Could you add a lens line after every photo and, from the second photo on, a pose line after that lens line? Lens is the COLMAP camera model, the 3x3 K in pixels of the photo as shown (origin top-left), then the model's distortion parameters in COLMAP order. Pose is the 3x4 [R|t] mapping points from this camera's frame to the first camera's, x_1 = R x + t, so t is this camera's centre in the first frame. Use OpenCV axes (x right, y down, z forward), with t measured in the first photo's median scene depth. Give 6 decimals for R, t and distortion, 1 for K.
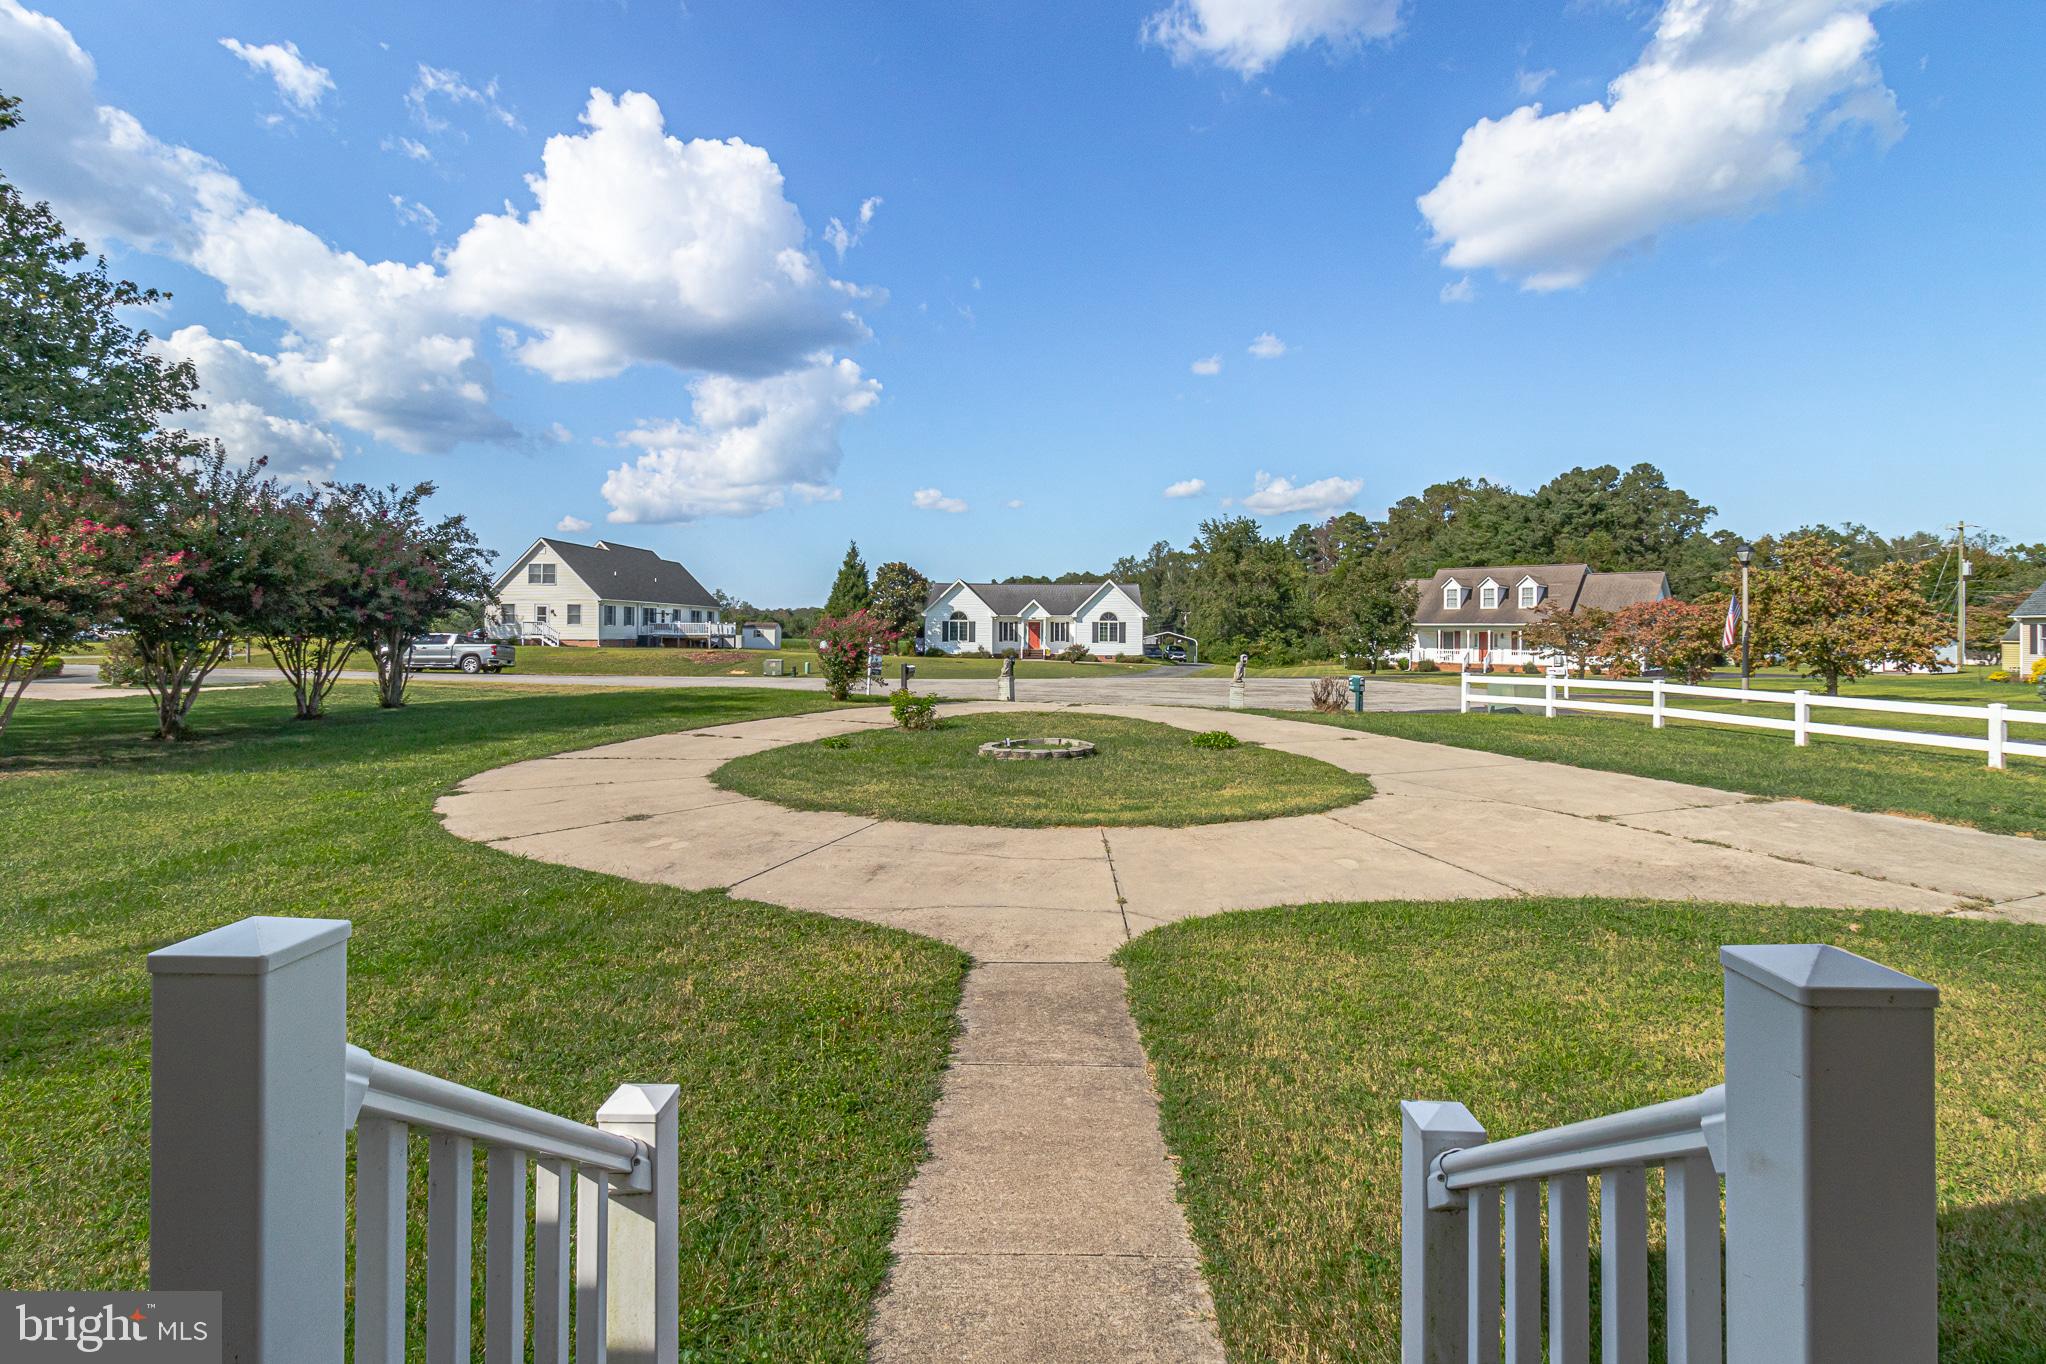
lens RADIAL K [[973.4, 0, 1019.6], [0, 973.4, 620.8], [0, 0, 1]] dist [0.003715, 0.000292]
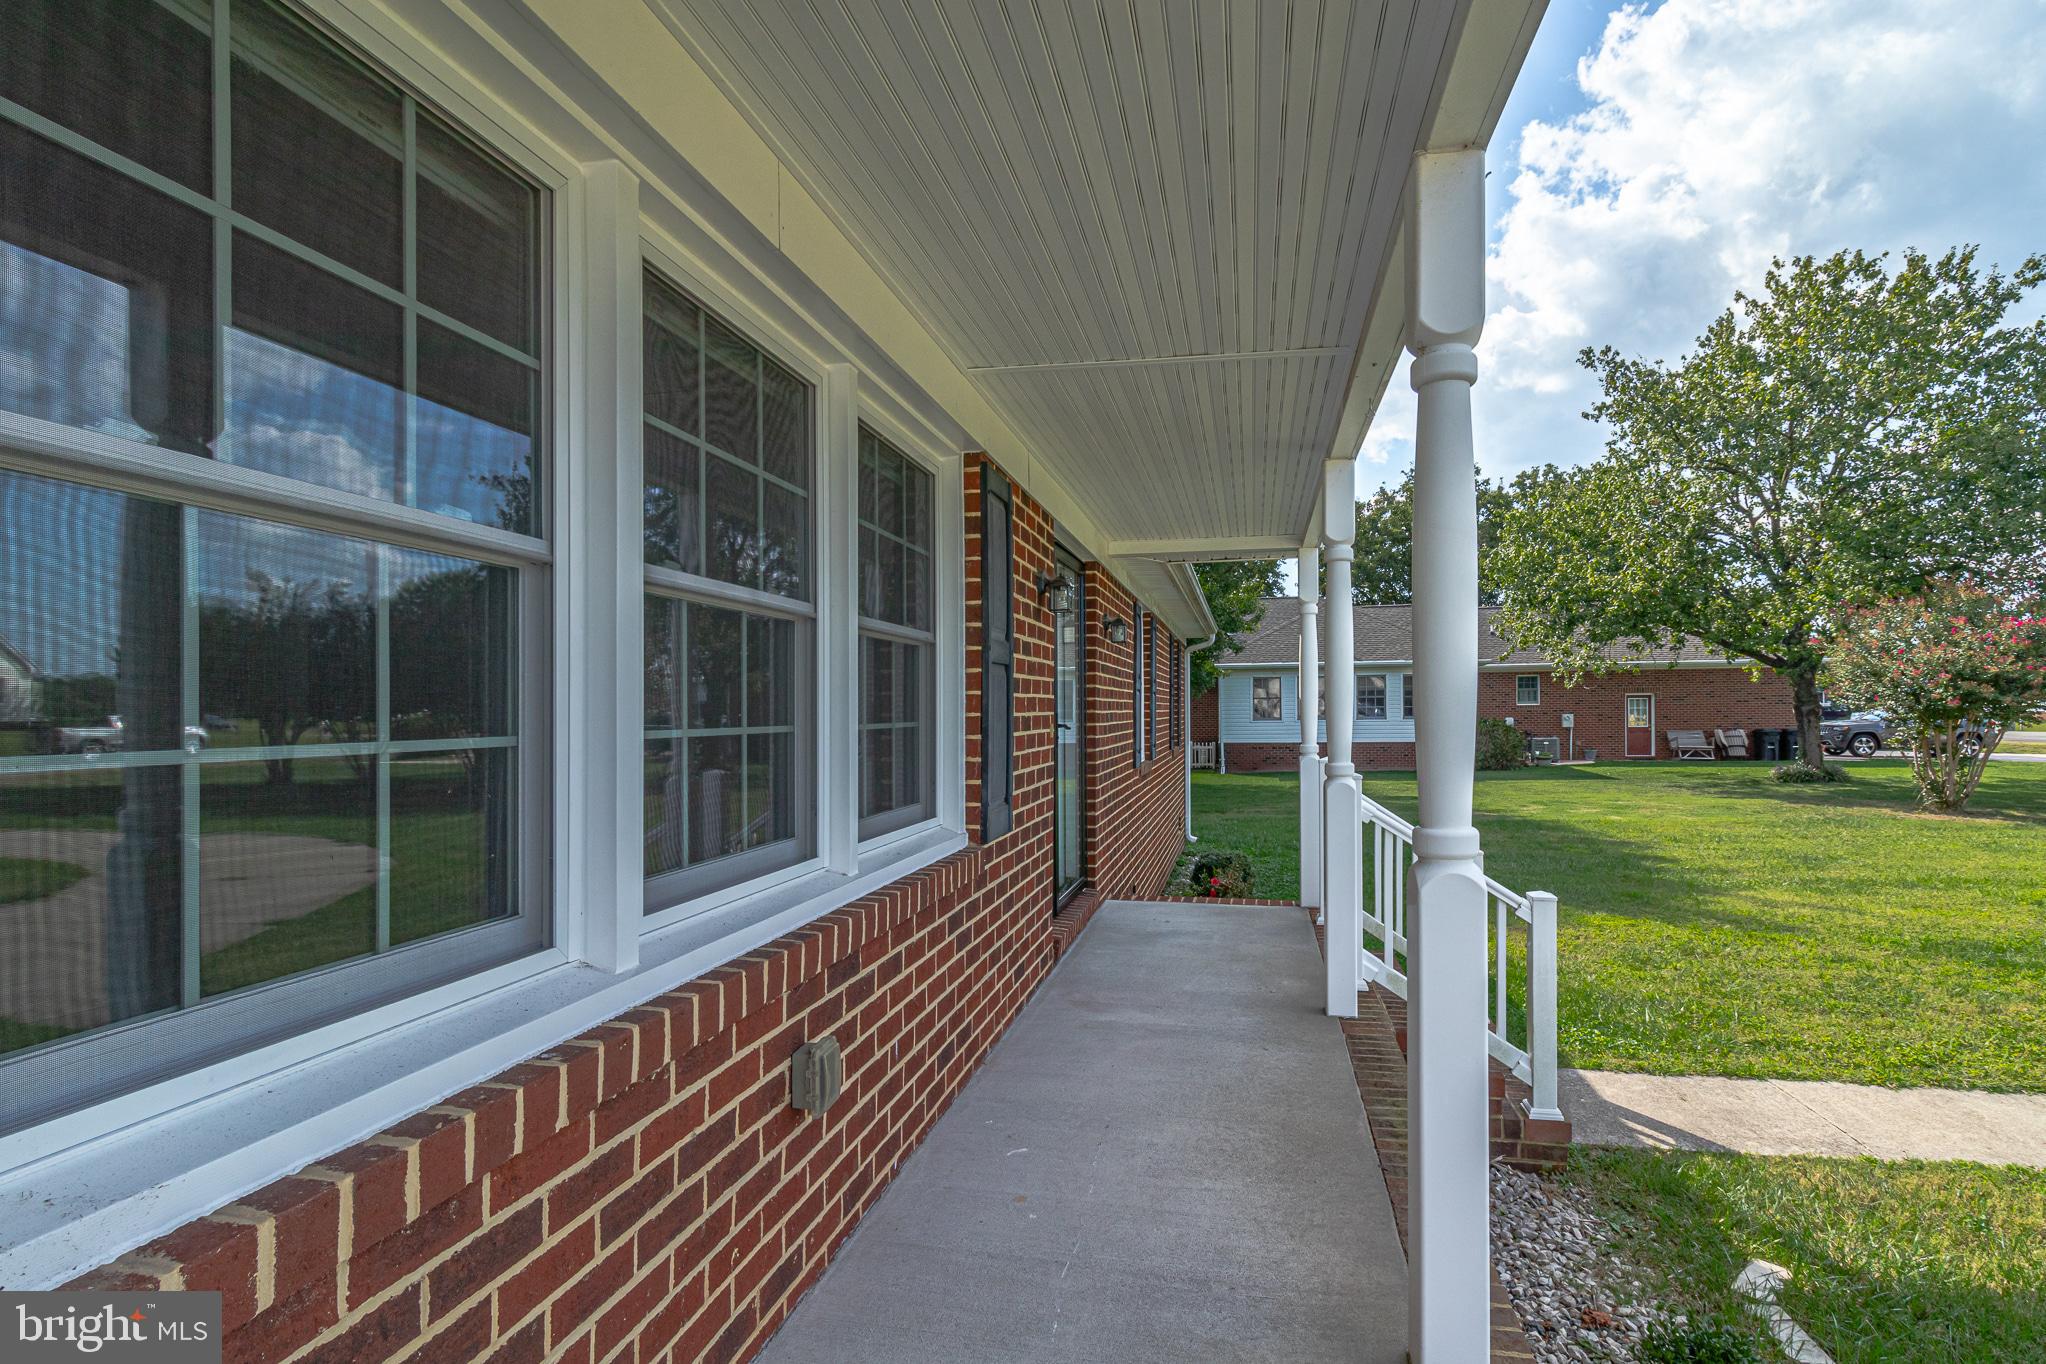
lens RADIAL K [[946.3, 0, 1108.6], [0, 946.3, 716.4], [0, 0, 1]] dist [0.000737, 0.004176]
pose [[-0.120850, -0.000882, -0.992670, 0.140354], [0.021538, 0.999762, -0.003510, 0.000287], [0.992437, -0.021804, -0.120802, 0.007135]]
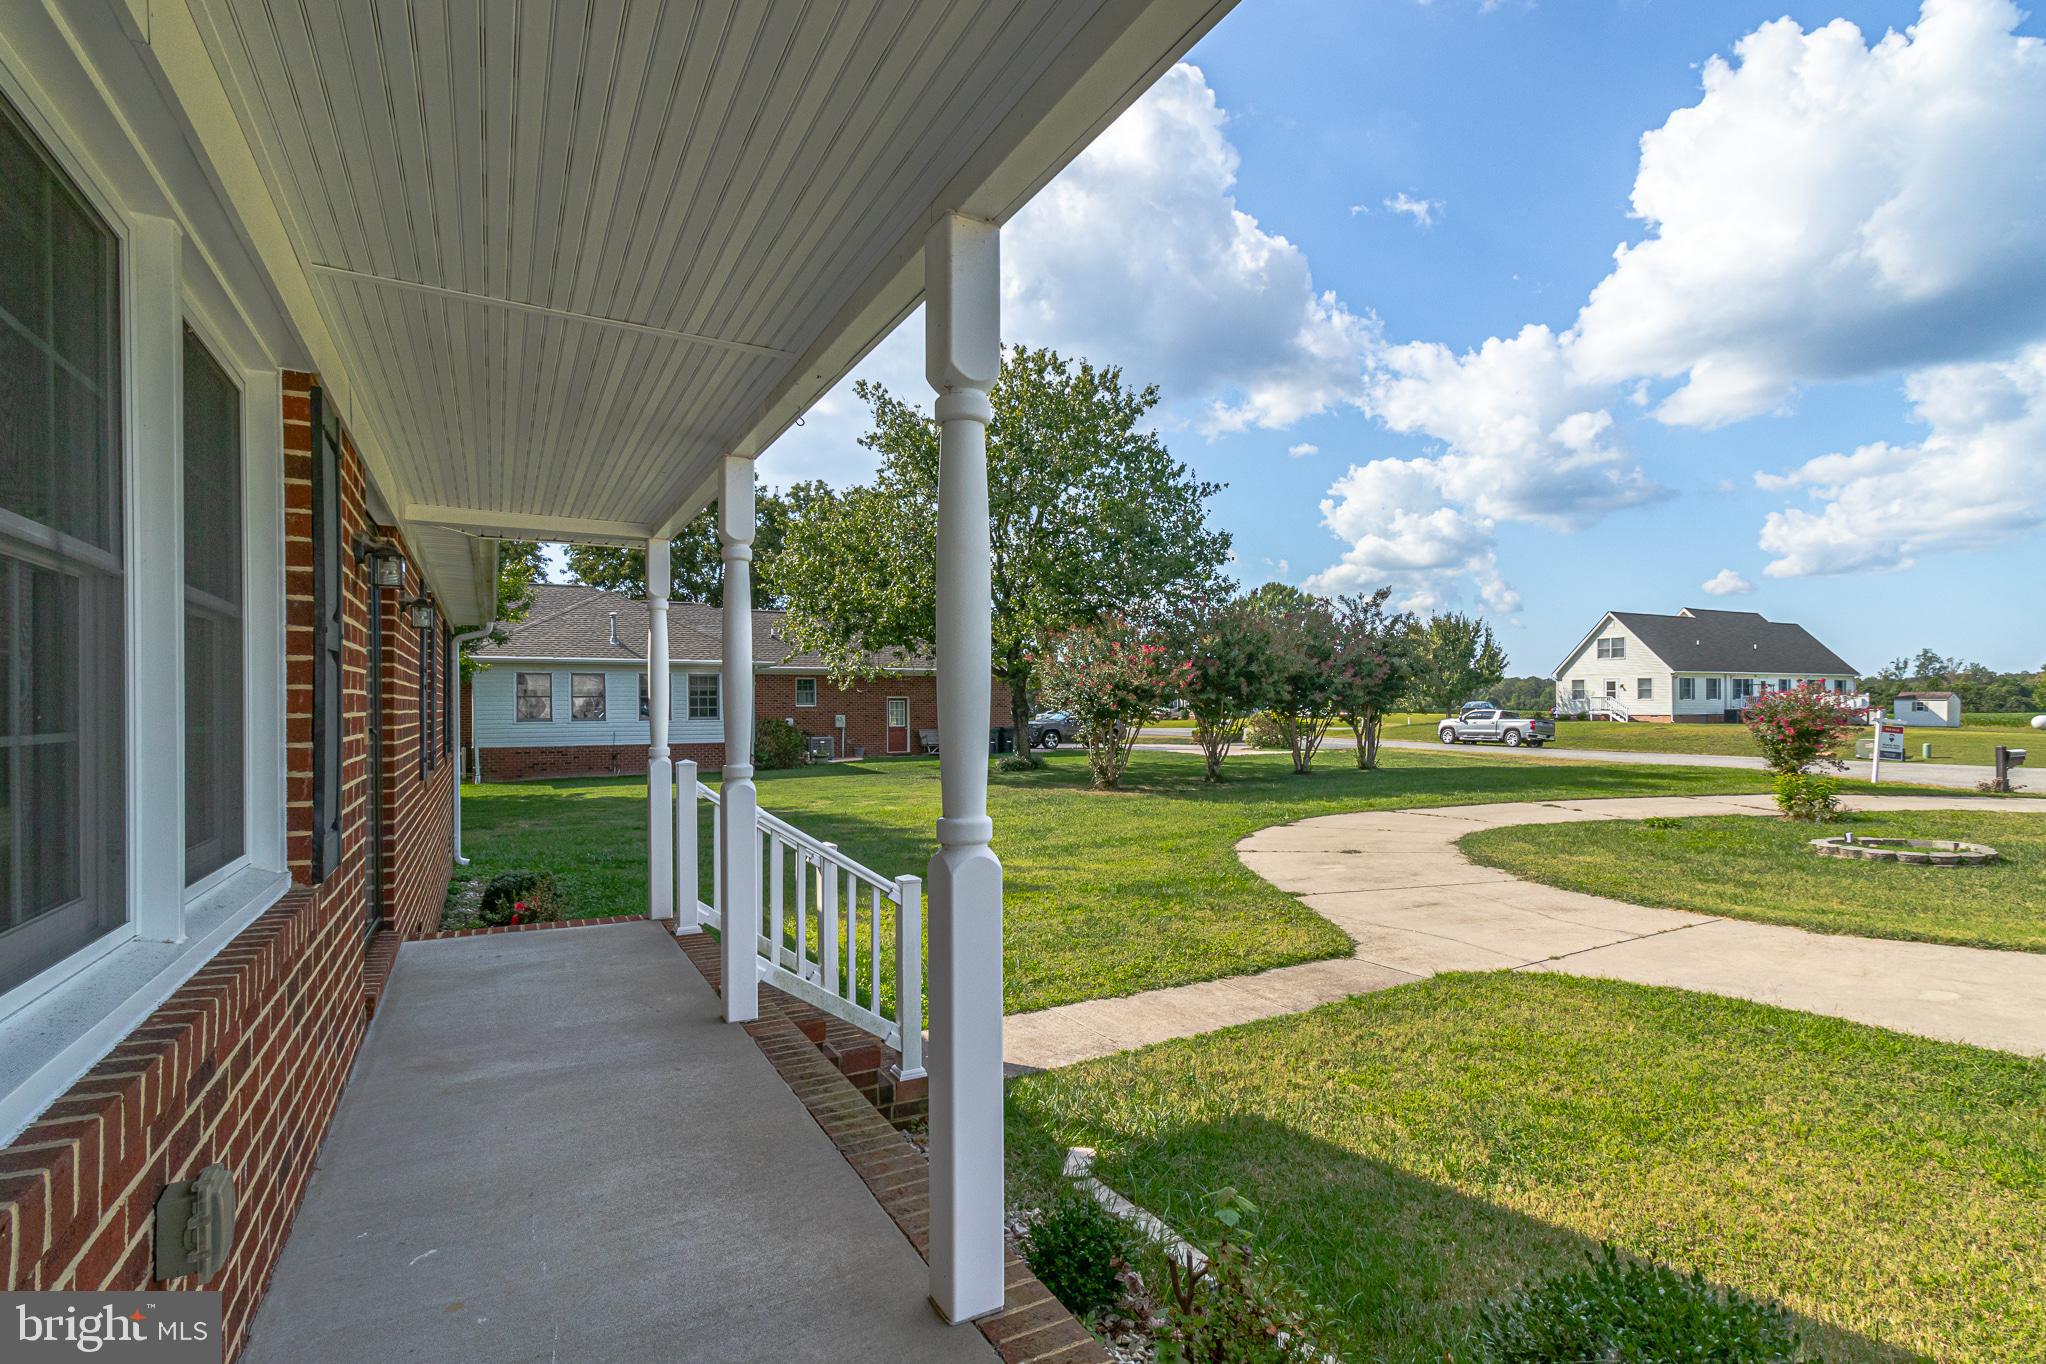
lens RADIAL K [[958.9, 0, 1030.4], [0, 958.9, 717.0], [0, 0, 1]] dist [0.001126, 0.000265]
pose [[0.512489, -0.000832, -0.858693, 0.139507], [0.019076, 0.999764, 0.010417, -0.000103], [0.858482, -0.021719, 0.512384, -0.006831]]
